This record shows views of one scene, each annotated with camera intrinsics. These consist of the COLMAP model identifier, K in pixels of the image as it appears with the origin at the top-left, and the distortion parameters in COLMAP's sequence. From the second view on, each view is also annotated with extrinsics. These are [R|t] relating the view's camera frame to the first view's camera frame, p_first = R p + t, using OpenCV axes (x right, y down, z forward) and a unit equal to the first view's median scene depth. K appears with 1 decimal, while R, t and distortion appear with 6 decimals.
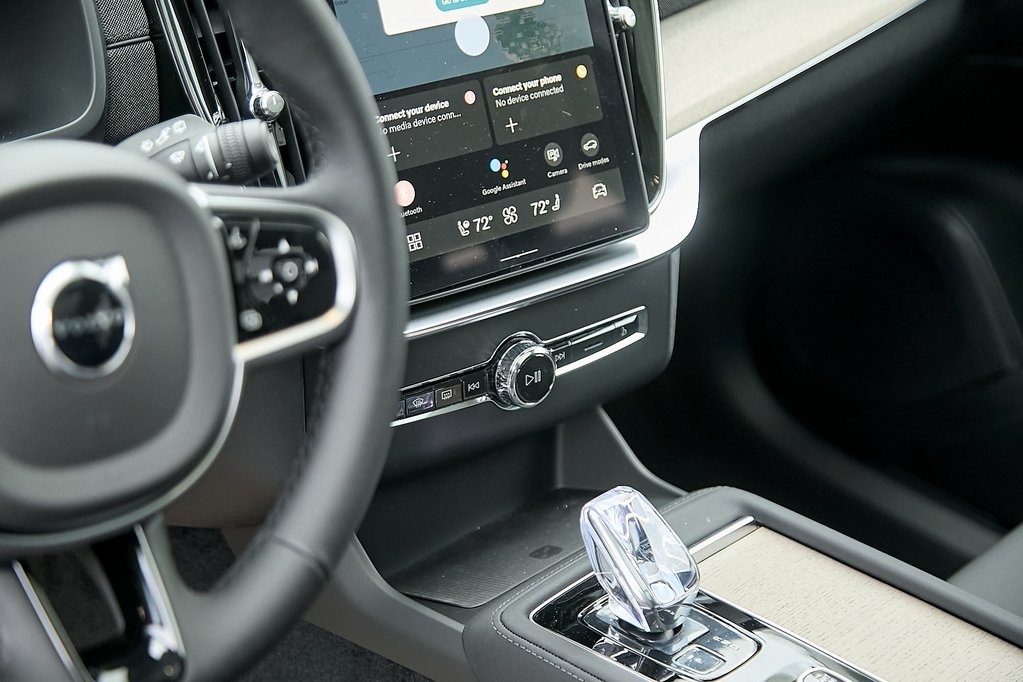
lens RADIAL K [[2154.1, 0, 511.5], [0, 2154.1, 341.0], [0, 0, 1]] dist [-0.053226, -0.314359]
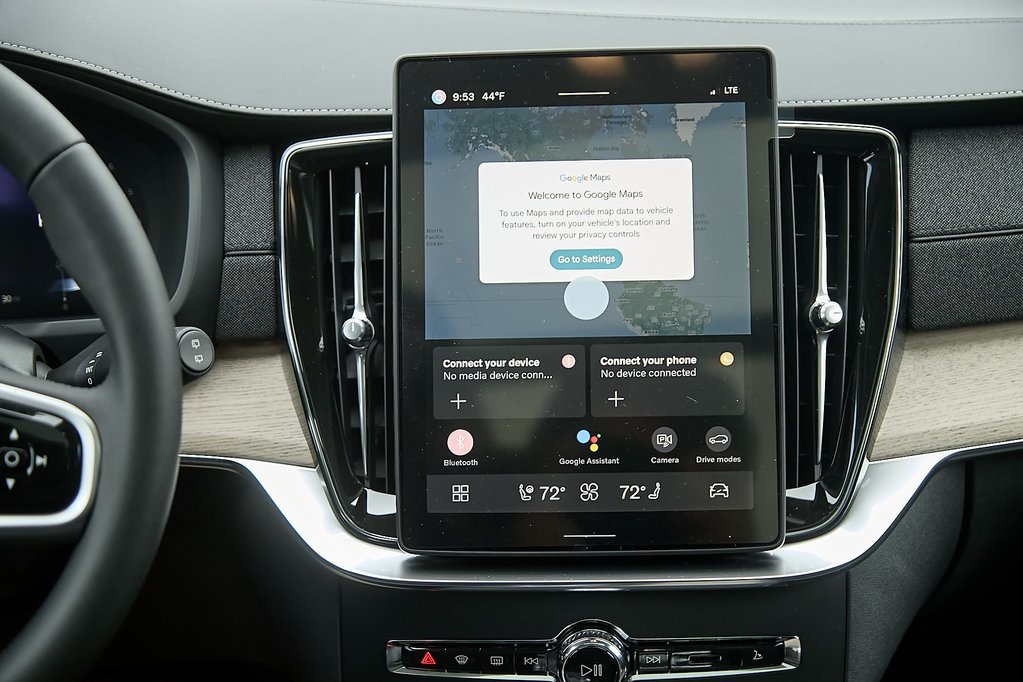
lens RADIAL K [[1800.8, 0, 511.5], [0, 1800.8, 341.0], [0, 0, 1]] dist [-0.037265, 0.042484]
pose [[0.727496, 0.145362, -0.670537, 0.491031], [-0.234300, 0.971183, -0.043665, -0.080008], [0.644867, 0.188873, 0.740590, 0.384261]]
